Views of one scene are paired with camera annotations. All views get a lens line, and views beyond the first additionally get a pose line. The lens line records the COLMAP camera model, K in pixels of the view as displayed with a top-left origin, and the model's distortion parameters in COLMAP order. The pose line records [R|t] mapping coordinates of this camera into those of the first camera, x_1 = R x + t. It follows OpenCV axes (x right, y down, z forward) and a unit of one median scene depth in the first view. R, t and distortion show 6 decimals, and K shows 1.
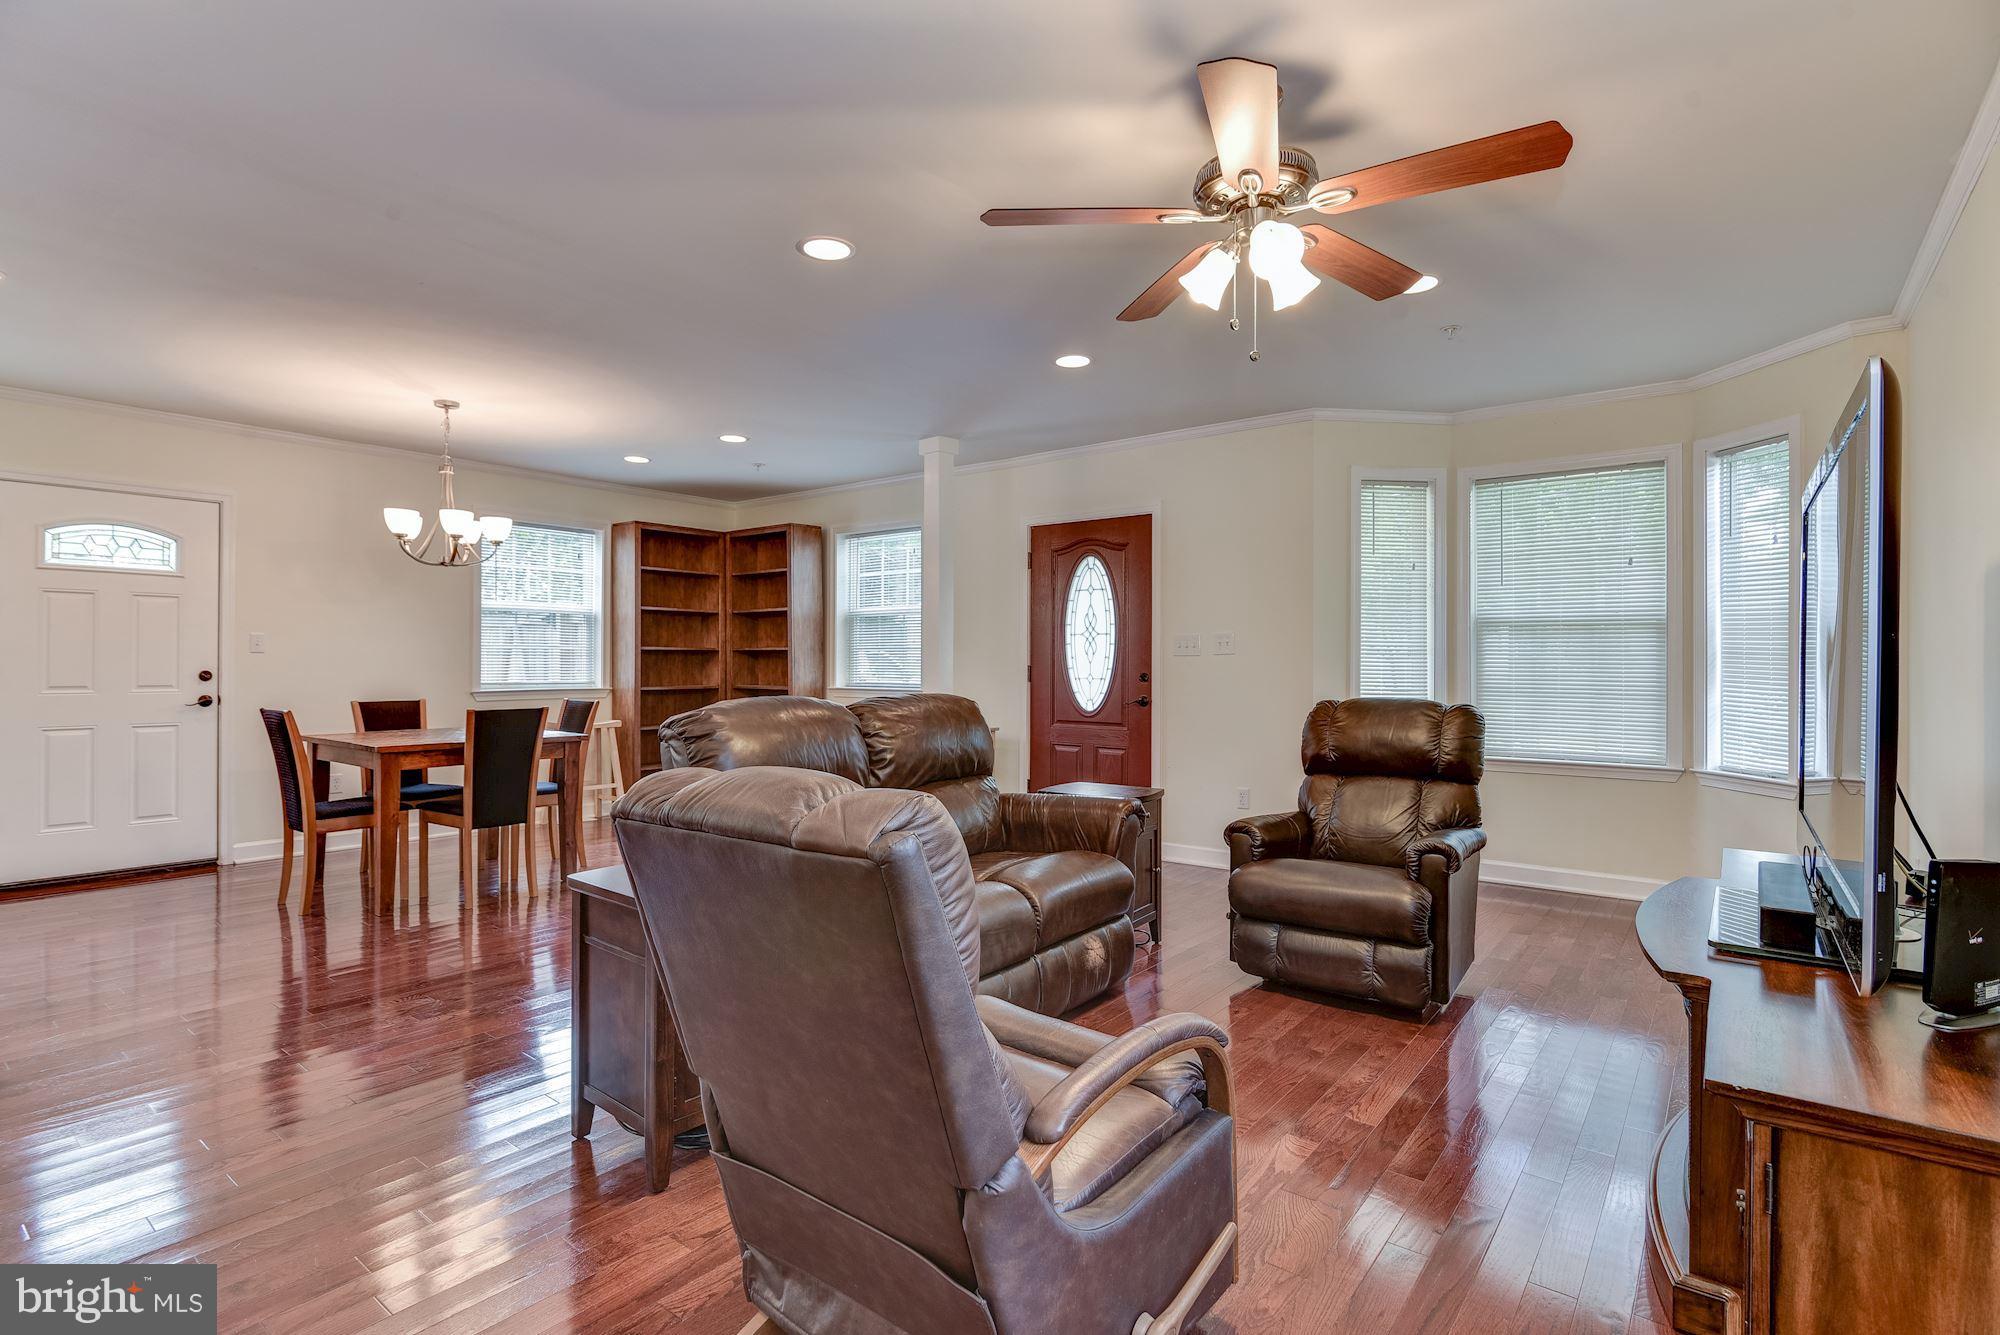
lens RADIAL K [[1008.6, 0, 1007.5], [0, 1008.6, 666.0], [0, 0, 1]] dist [-0.006188, -0.002839]
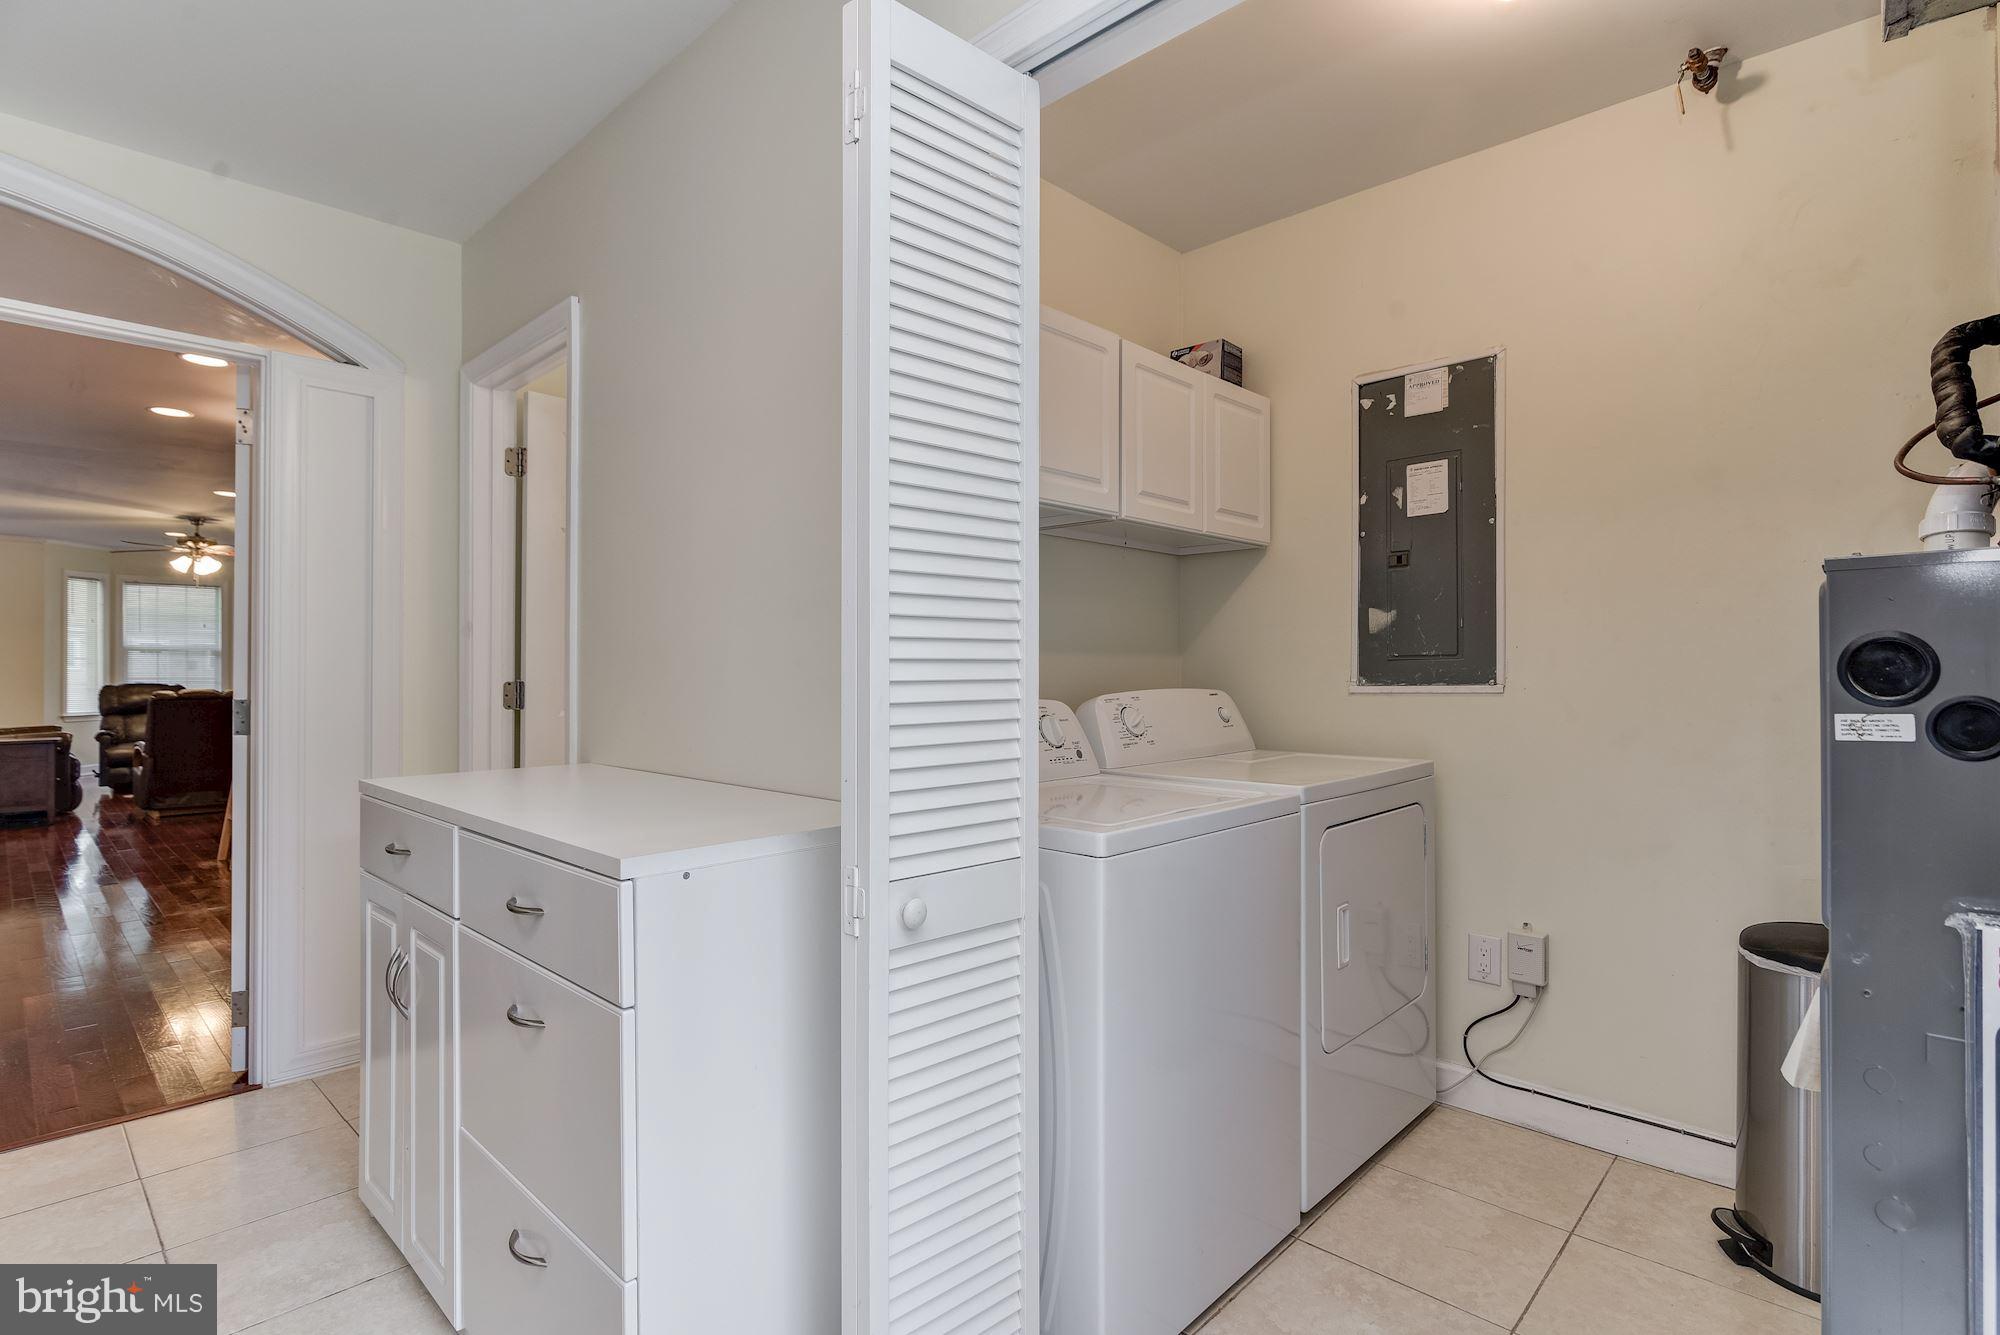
lens RADIAL K [[1008.6, 0, 1007.5], [0, 1008.6, 666.0], [0, 0, 1]] dist [-0.006188, -0.002839]
pose [[0.145861, -0.001467, 0.989304, -1.351128], [0.004026, 0.999992, 0.000890, -0.002321], [-0.989297, 0.003853, 0.145866, -1.136211]]
